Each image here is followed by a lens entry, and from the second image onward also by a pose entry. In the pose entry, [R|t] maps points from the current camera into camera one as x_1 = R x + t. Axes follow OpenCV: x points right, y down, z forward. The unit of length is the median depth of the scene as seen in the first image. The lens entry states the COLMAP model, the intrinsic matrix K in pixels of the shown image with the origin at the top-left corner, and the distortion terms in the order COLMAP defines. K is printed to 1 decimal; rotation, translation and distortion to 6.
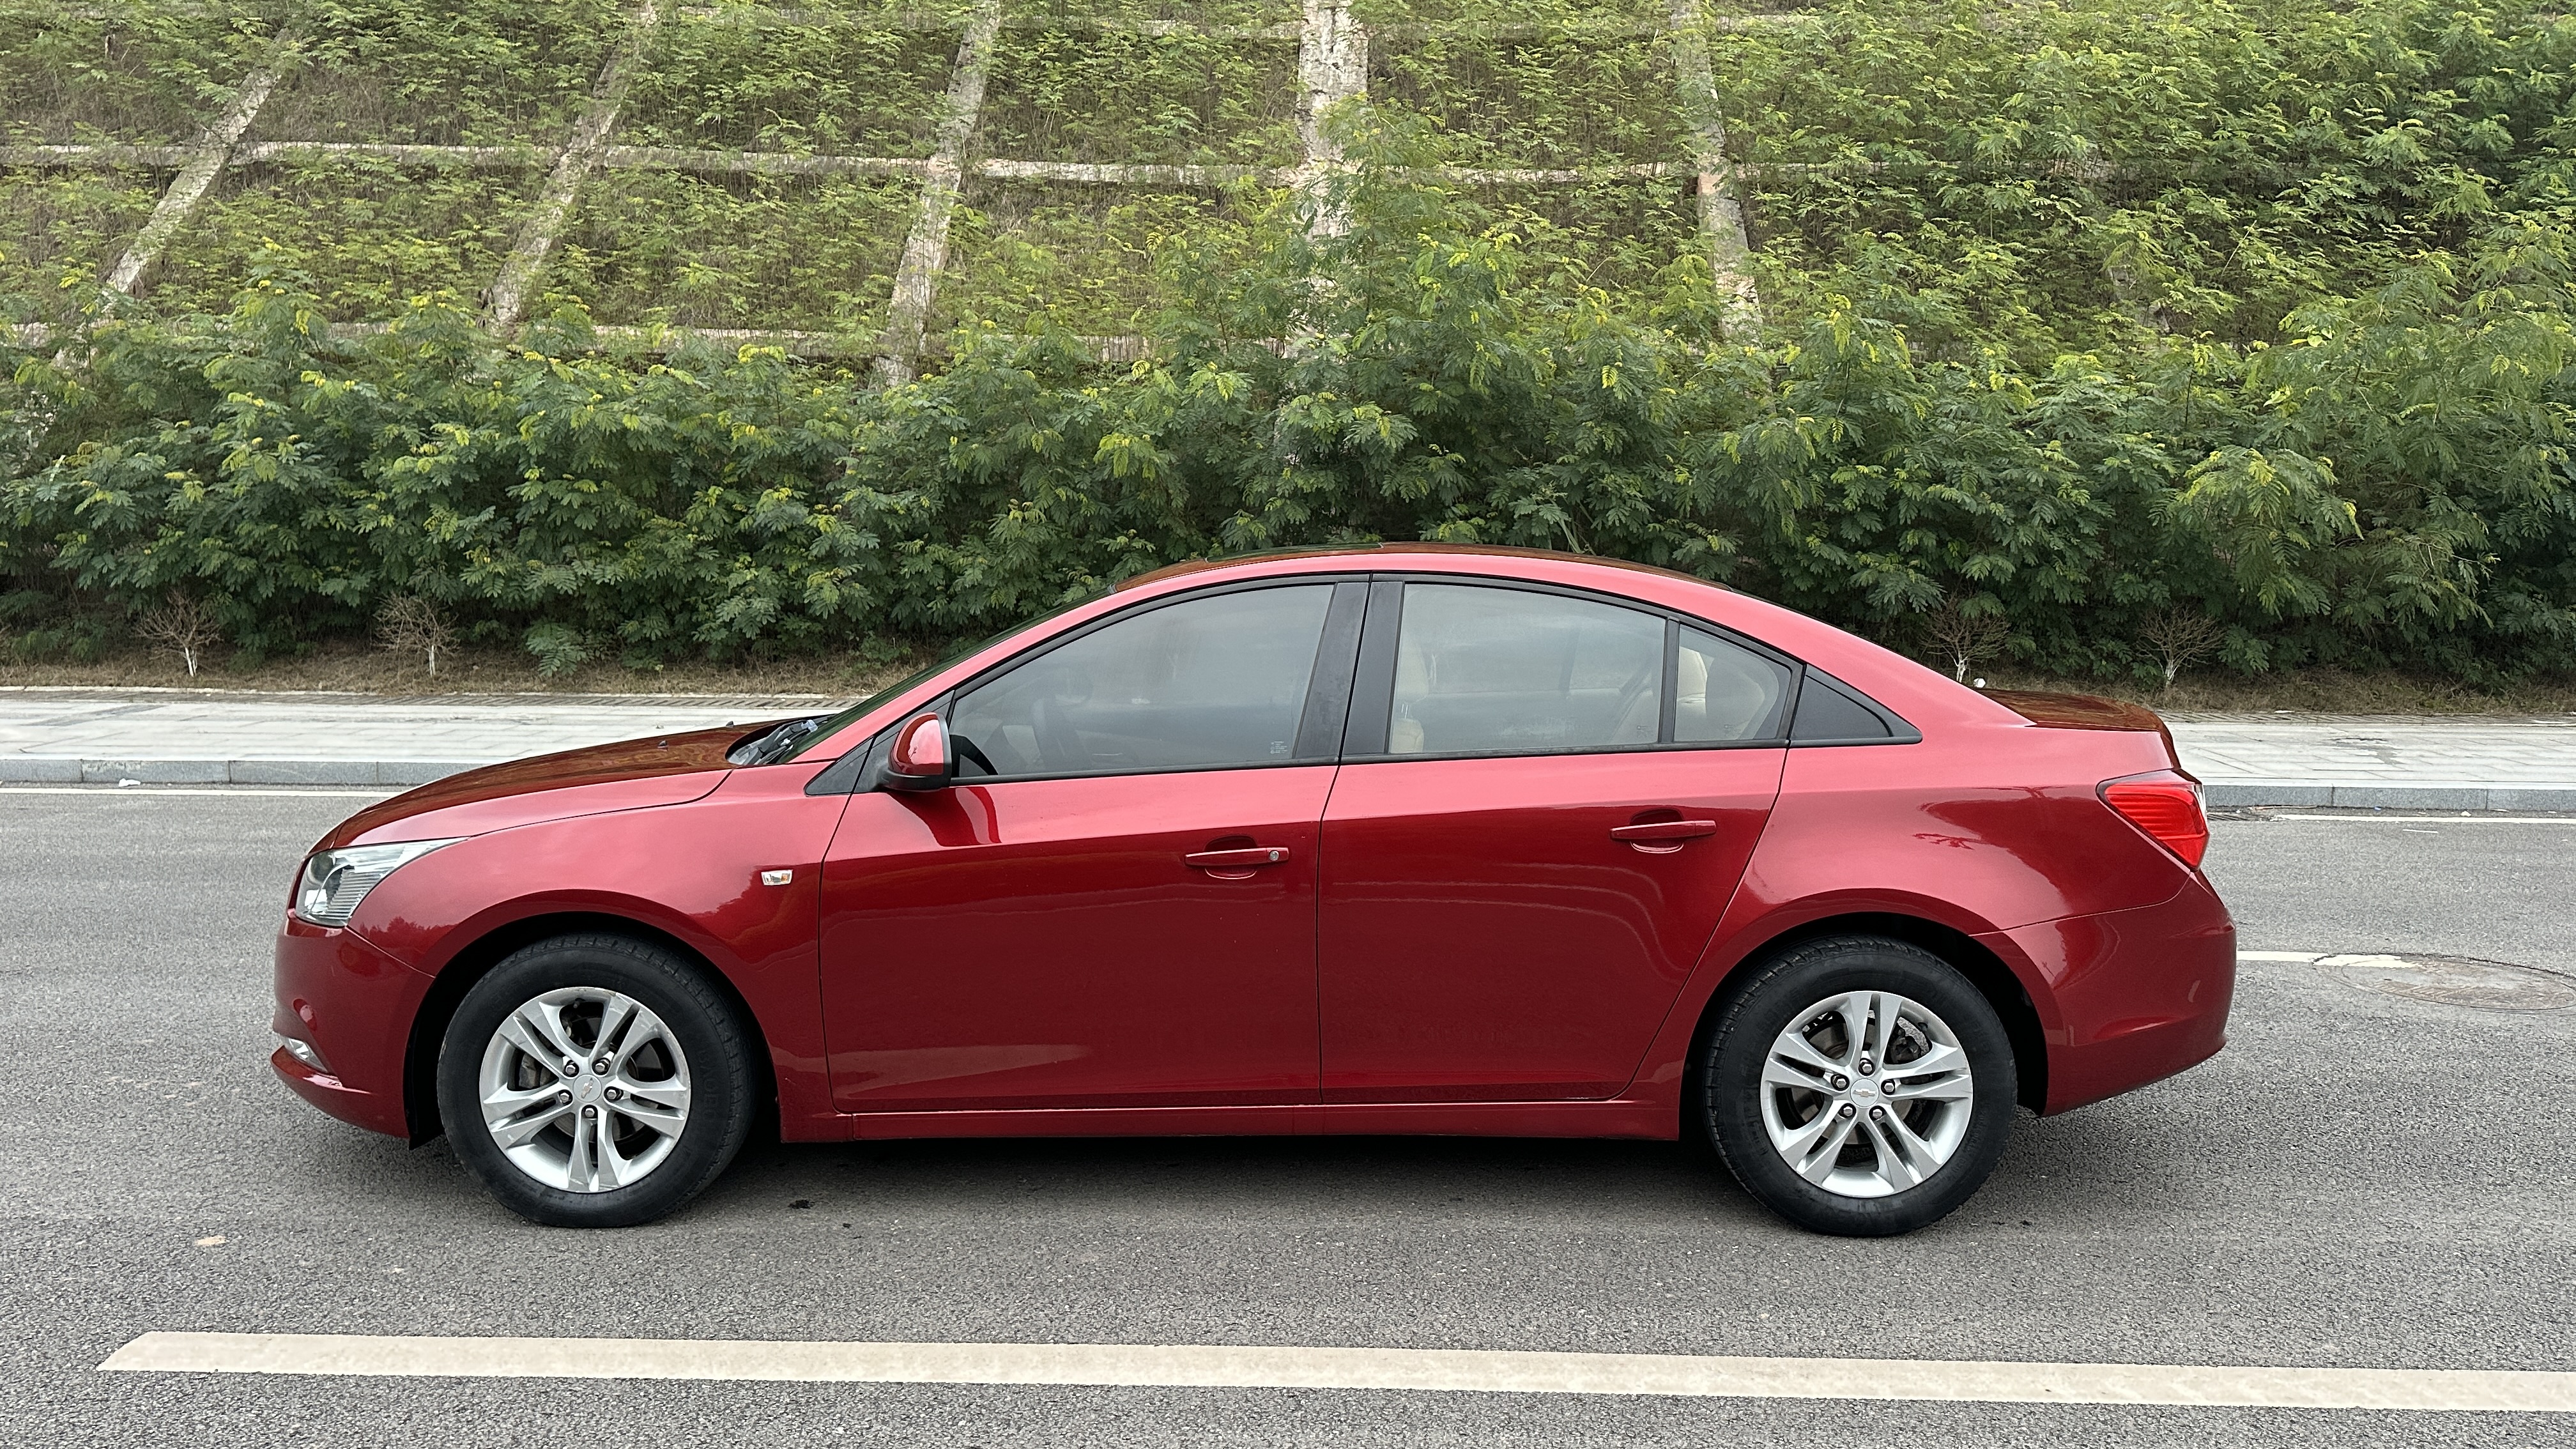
lens RADIAL K [[1795.0, 0, 1284.7], [0, 1795.0, 758.0], [0, 0, 1]] dist [0.075945, -0.094592]
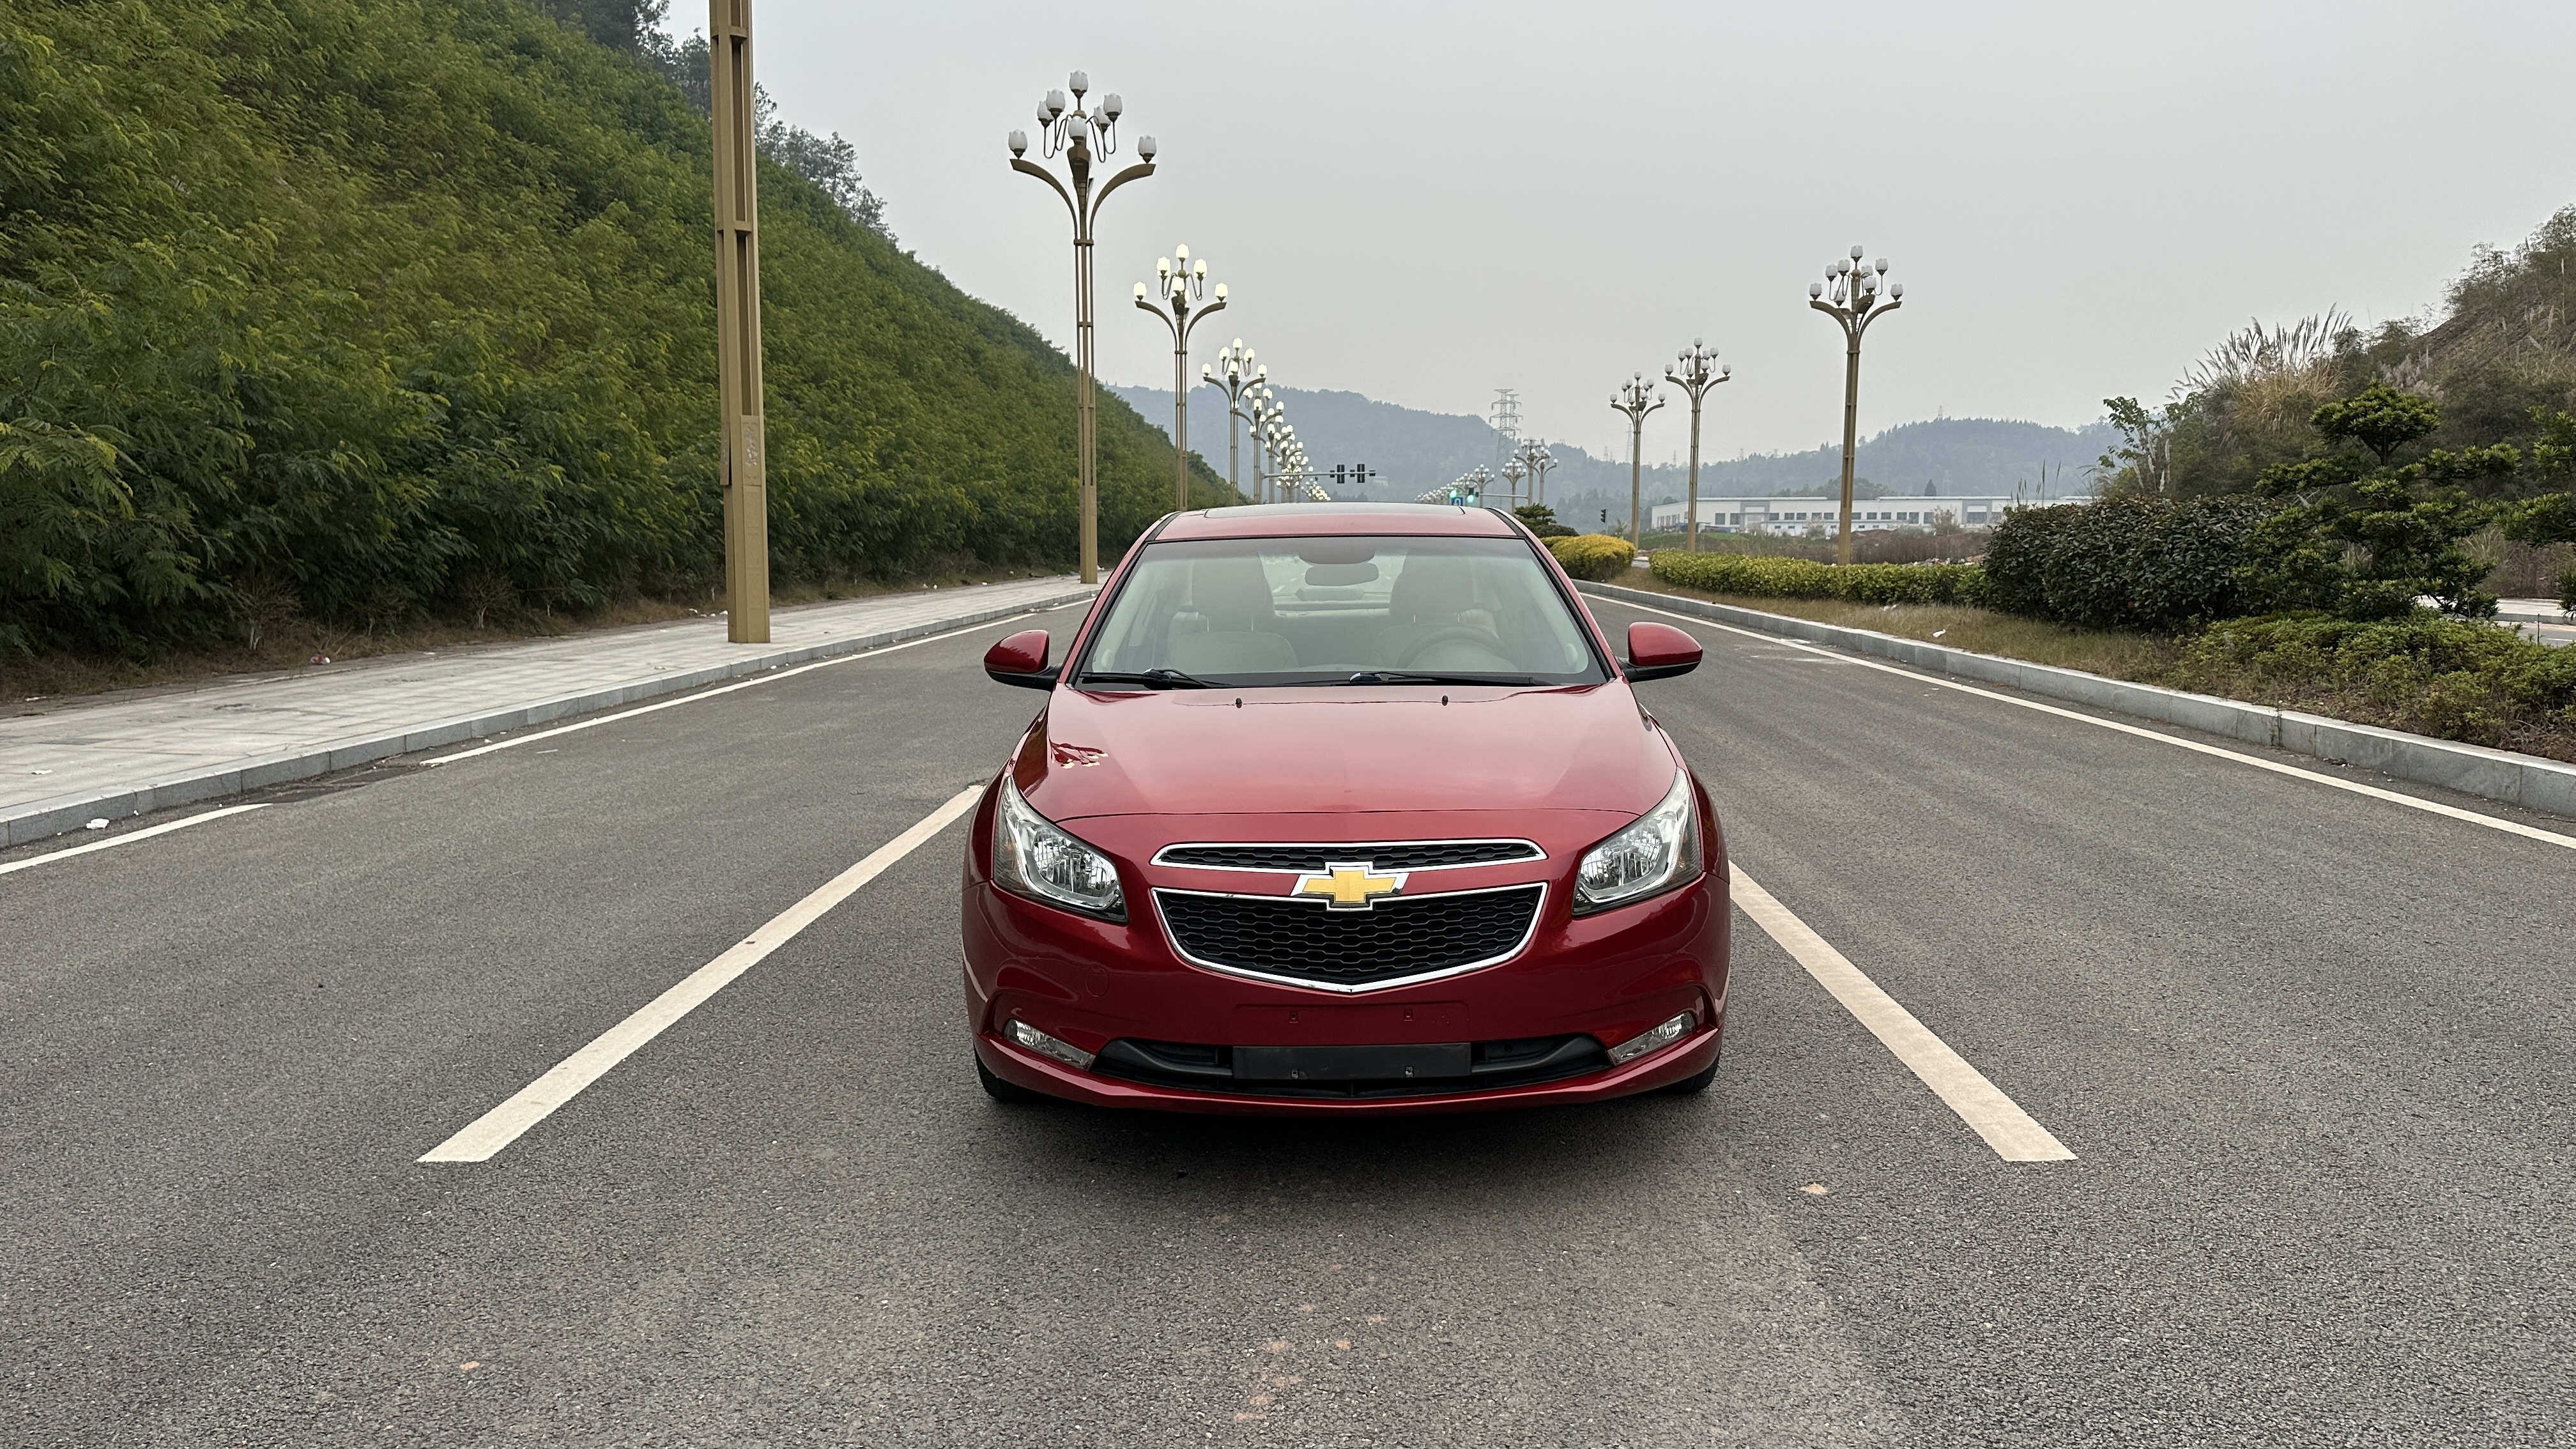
lens RADIAL K [[1795.0, 0, 1303.0], [0, 1795.0, 796.9], [0, 0, 1]] dist [0.075945, -0.094592]
pose [[0.016983, -0.154988, 0.987770, -0.404268], [0.131681, 0.979654, 0.151451, -0.032506], [-0.991147, 0.127498, 0.037047, 0.320978]]
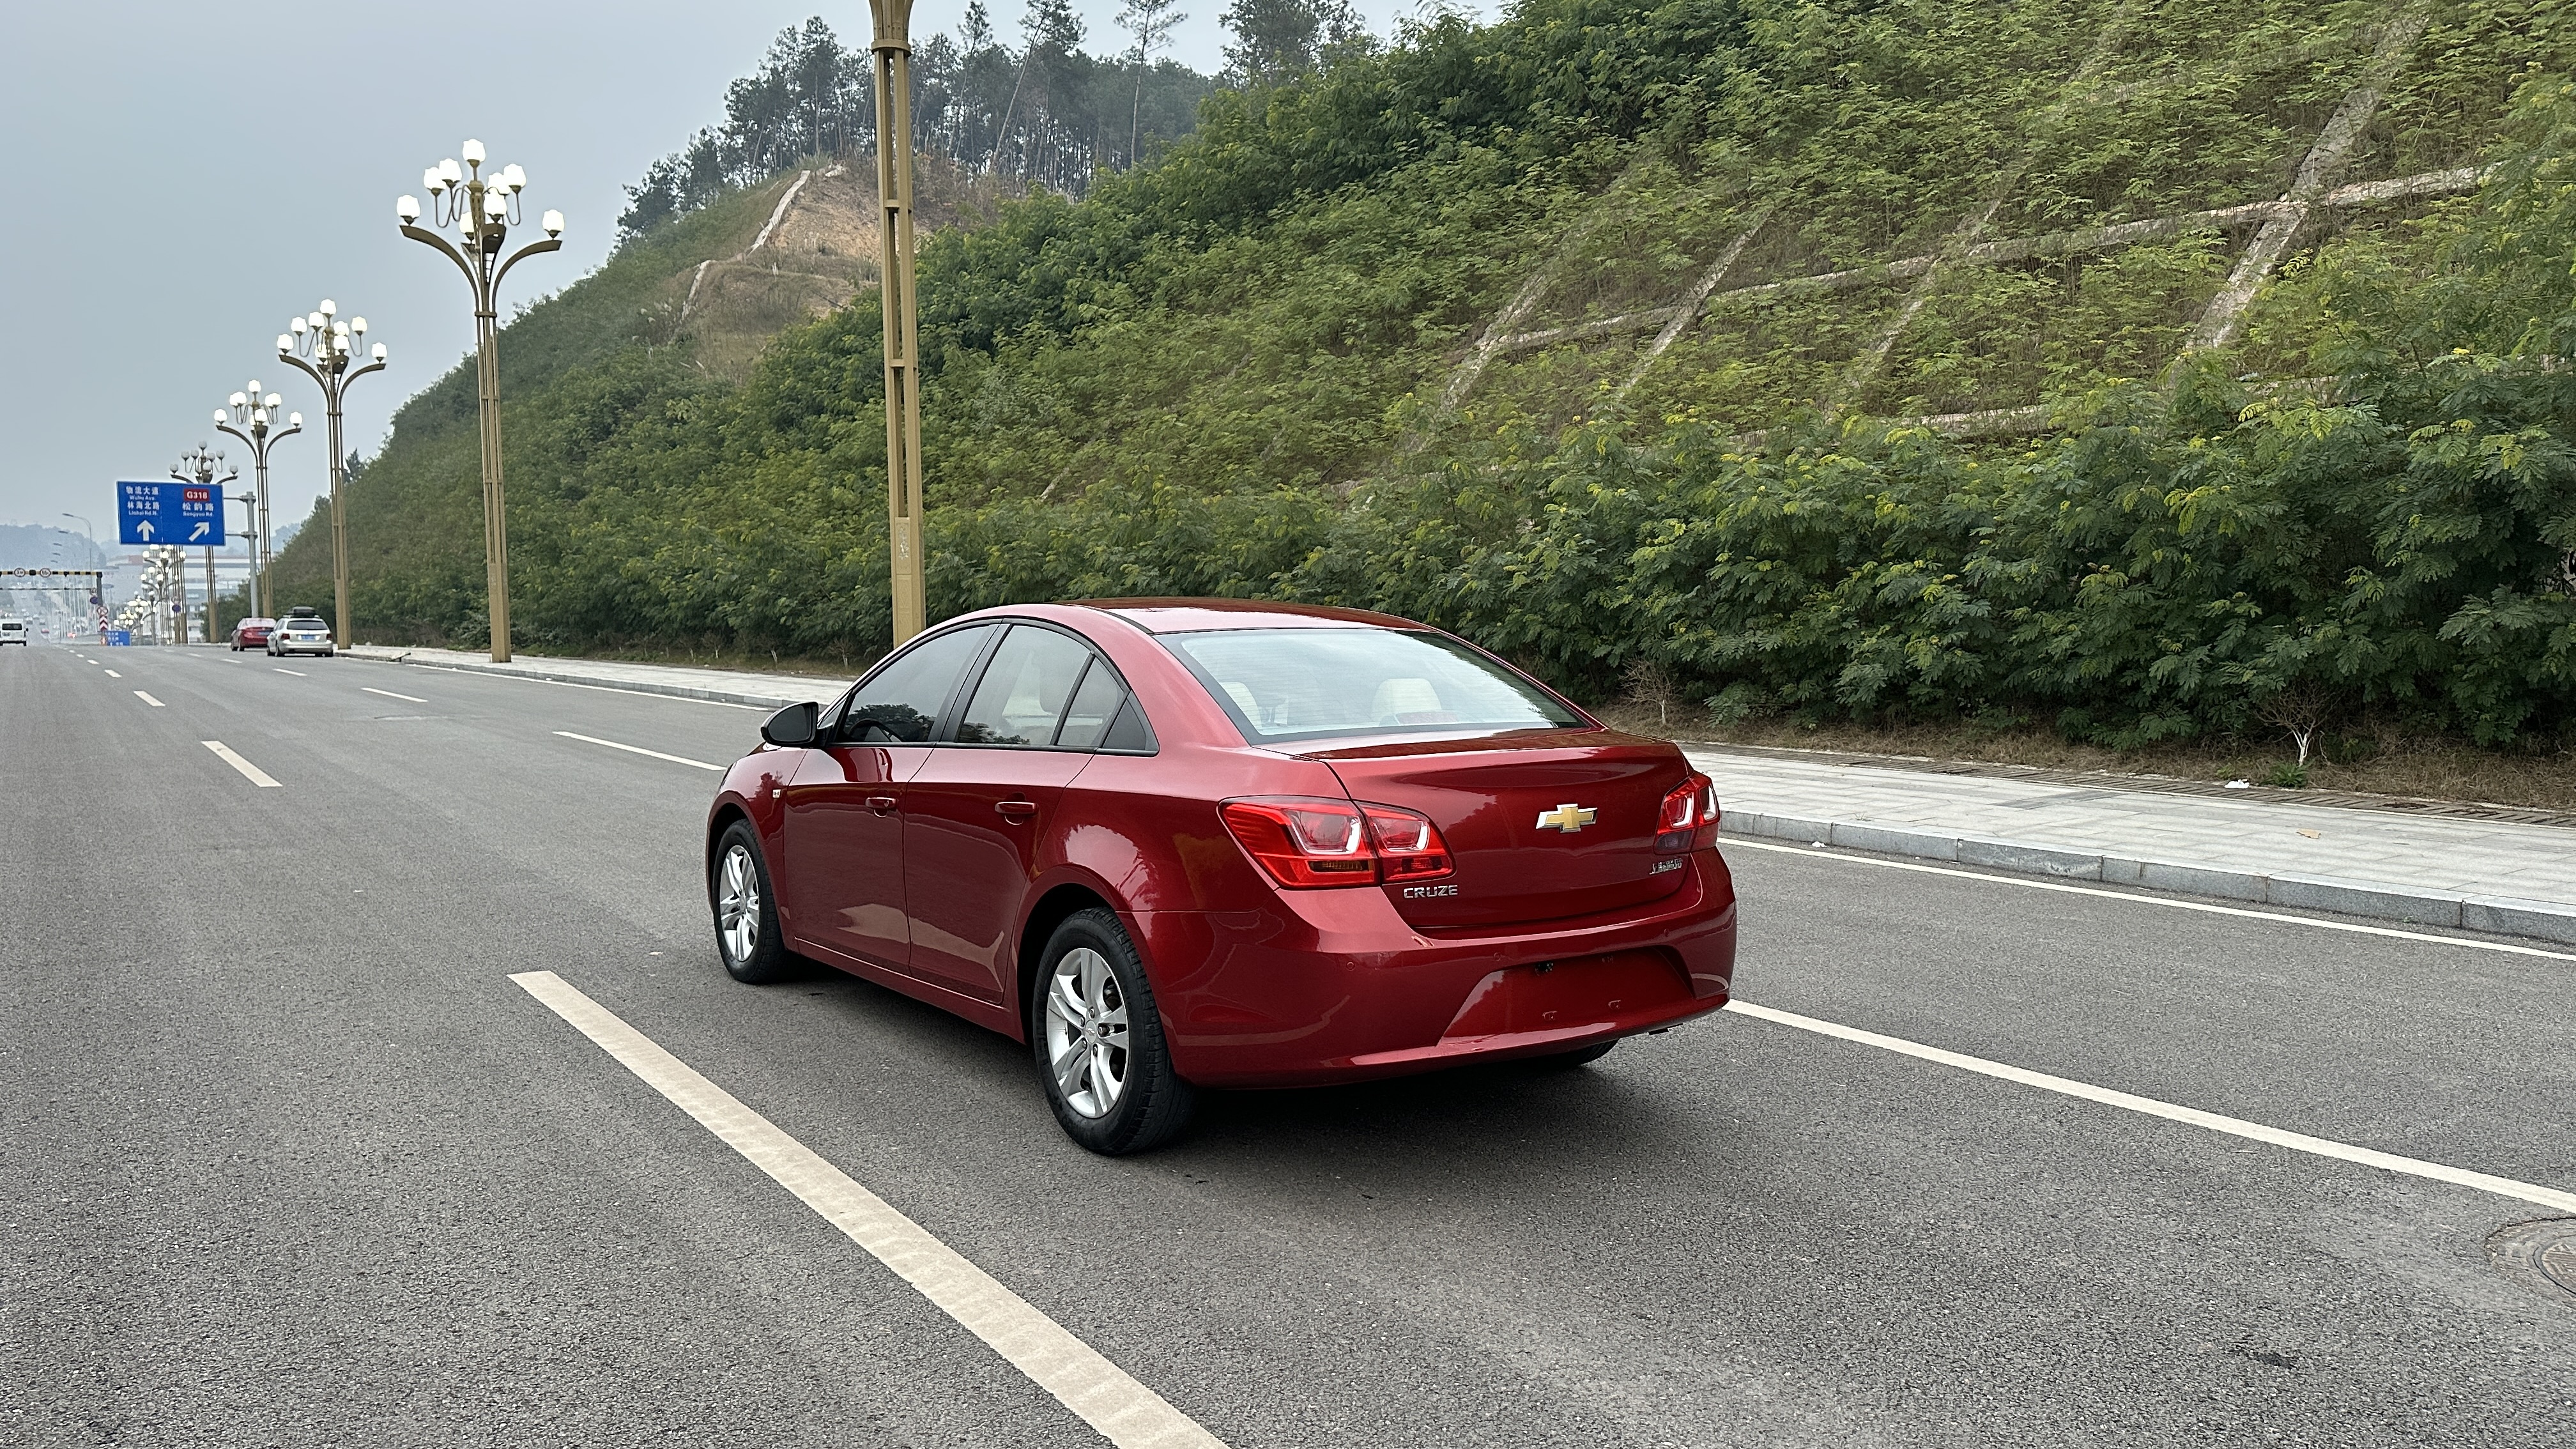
lens RADIAL K [[1795.0, 0, 1305.4], [0, 1795.0, 752.6], [0, 0, 1]] dist [0.075945, -0.094592]
pose [[0.587397, 0.055555, -0.807390, 0.370293], [-0.096736, 0.995308, -0.001893, -0.002436], [0.803497, 0.079215, 0.590015, 0.107215]]
